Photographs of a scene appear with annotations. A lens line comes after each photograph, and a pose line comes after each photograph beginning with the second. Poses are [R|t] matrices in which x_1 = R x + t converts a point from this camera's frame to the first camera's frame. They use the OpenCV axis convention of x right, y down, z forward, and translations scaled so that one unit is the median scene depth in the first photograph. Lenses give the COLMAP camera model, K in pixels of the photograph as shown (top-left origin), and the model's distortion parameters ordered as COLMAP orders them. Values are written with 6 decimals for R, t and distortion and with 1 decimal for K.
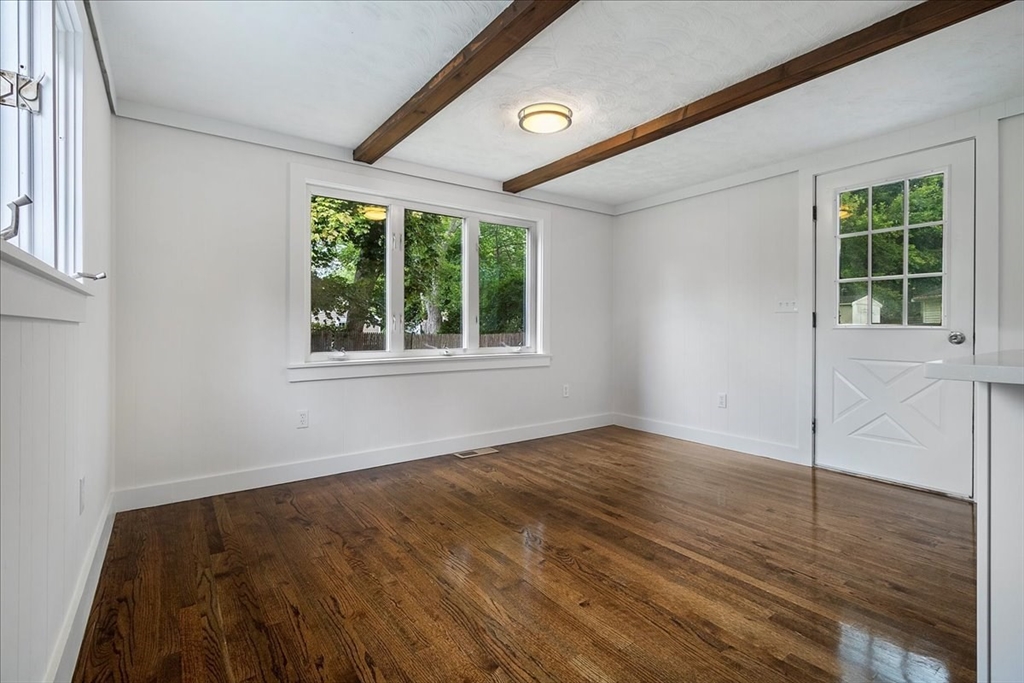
lens RADIAL K [[476.2, 0, 504.5], [0, 476.2, 324.6], [0, 0, 1]] dist [0.002842, -0.000161]
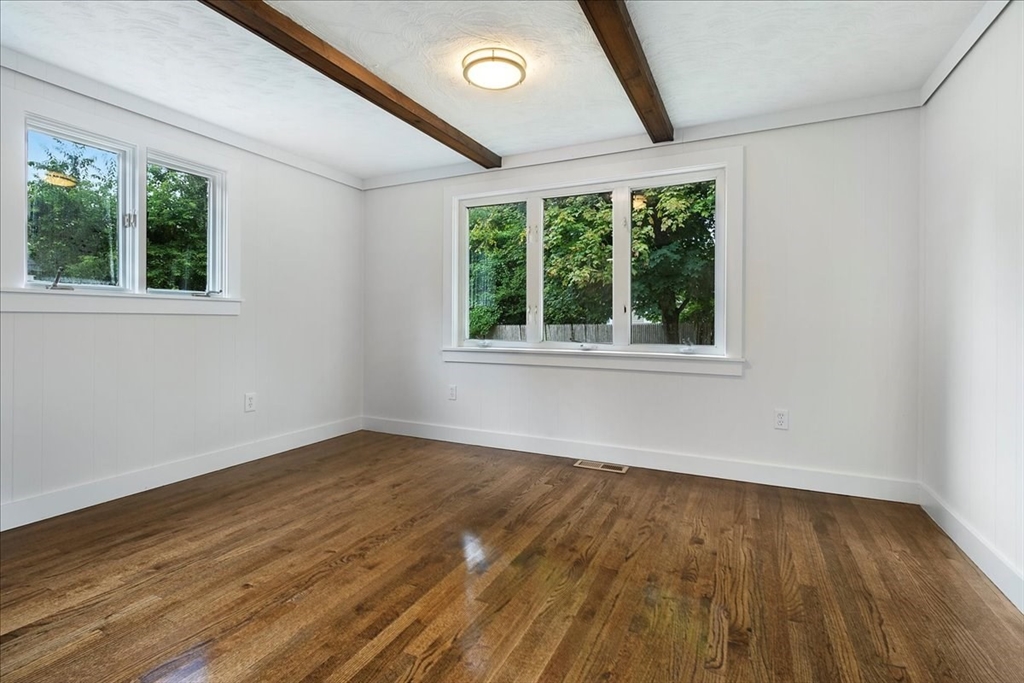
lens RADIAL K [[476.2, 0, 517.9], [0, 476.2, 321.2], [0, 0, 1]] dist [0.002842, -0.000161]
pose [[0.479459, 0.005243, -0.877549, 0.809750], [0.001515, 0.999976, 0.006803, 0.006576], [0.877563, -0.004591, 0.479439, 0.616379]]
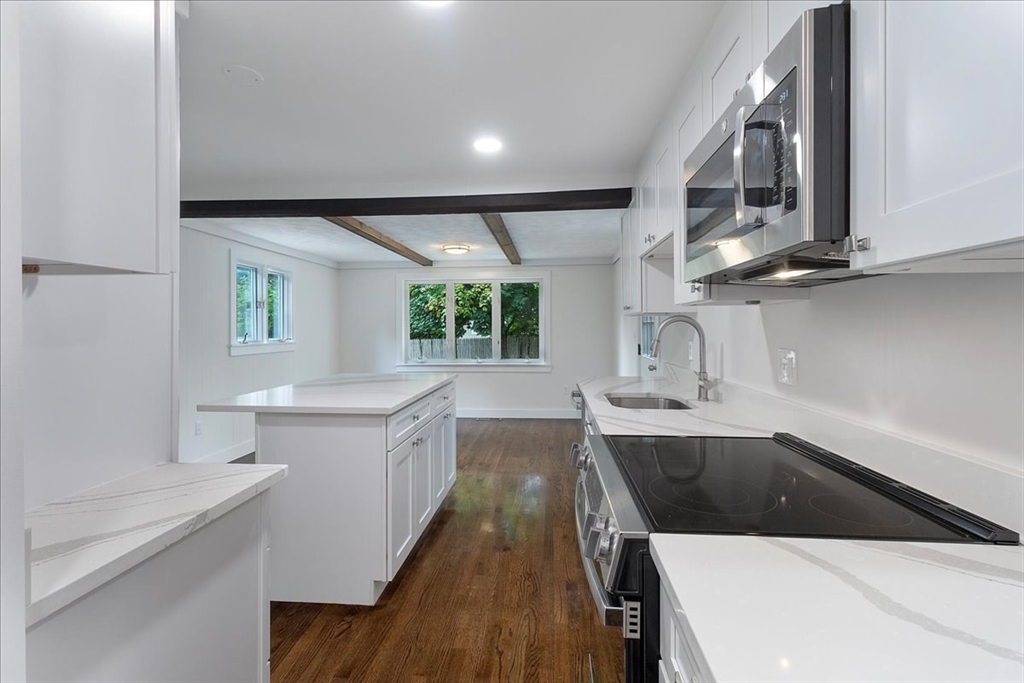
lens RADIAL K [[476.2, 0, 511.5], [0, 476.2, 325.8], [0, 0, 1]] dist [0.002842, -0.000161]
pose [[0.760363, -0.005195, -0.649478, 1.510668], [0.008324, 0.999964, 0.001746, -0.099935], [0.649445, -0.006733, 0.760379, -0.364483]]
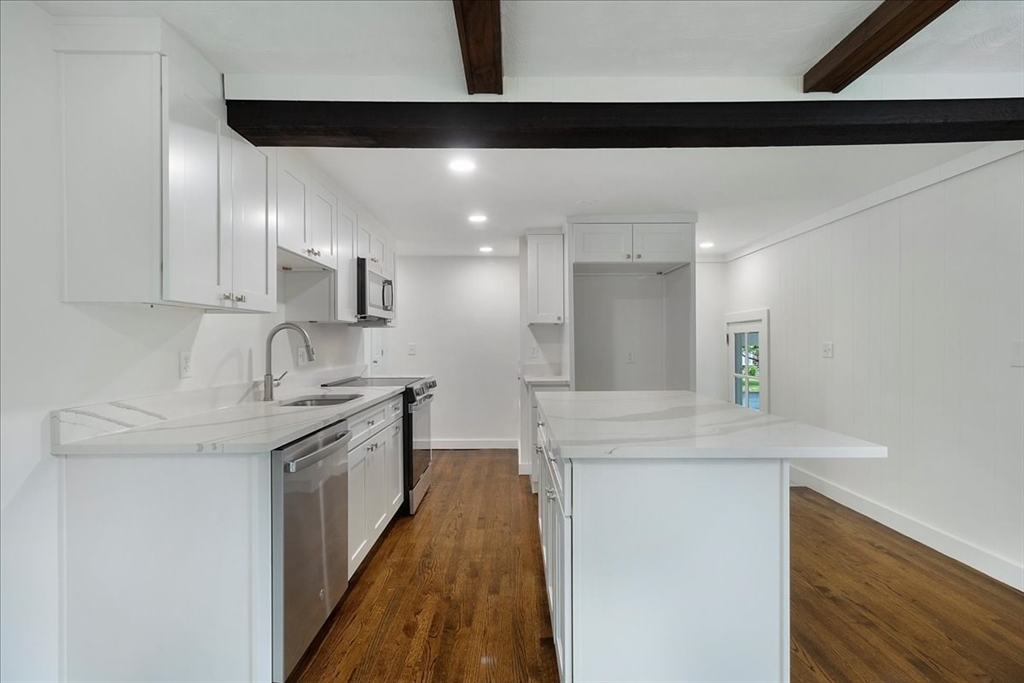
lens RADIAL K [[476.2, 0, 515.3], [0, 476.2, 341.9], [0, 0, 1]] dist [0.002842, -0.000161]
pose [[-0.817709, 0.002863, 0.575625, 0.324533], [-0.000387, 0.999985, -0.005524, -0.074751], [-0.575632, -0.004740, -0.817695, 0.942910]]
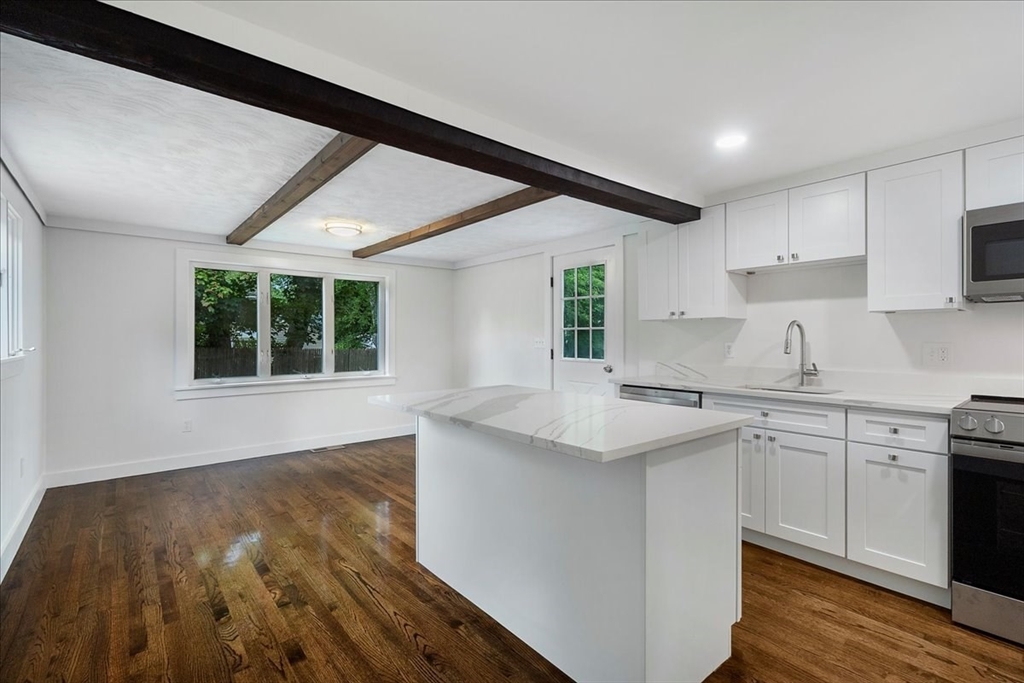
lens RADIAL K [[476.2, 0, 510.6], [0, 476.2, 334.0], [0, 0, 1]] dist [0.002842, -0.000161]
pose [[0.997561, -0.001007, 0.069797, 0.496517], [0.000871, 0.999998, 0.001988, -0.089294], [-0.069799, -0.001922, 0.997559, -0.554722]]
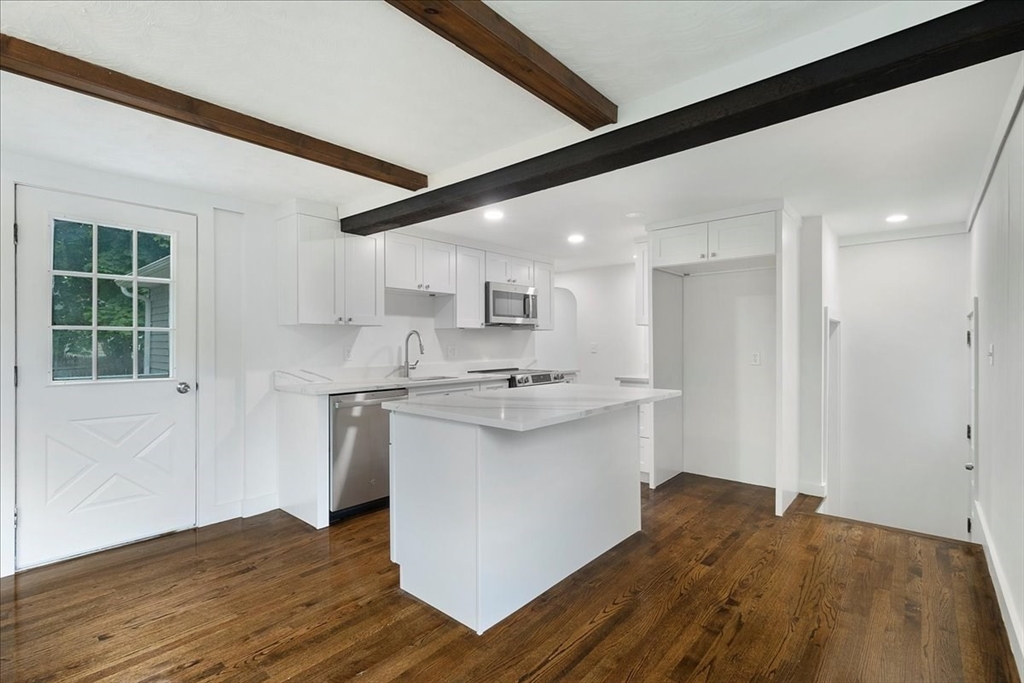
lens RADIAL K [[476.2, 0, 519.8], [0, 476.2, 338.7], [0, 0, 1]] dist [0.002842, -0.000161]
pose [[-0.241008, 0.007431, 0.970495, -0.319557], [-0.004106, 0.999954, -0.008676, -0.078541], [-0.970514, -0.006075, -0.240966, 0.489452]]
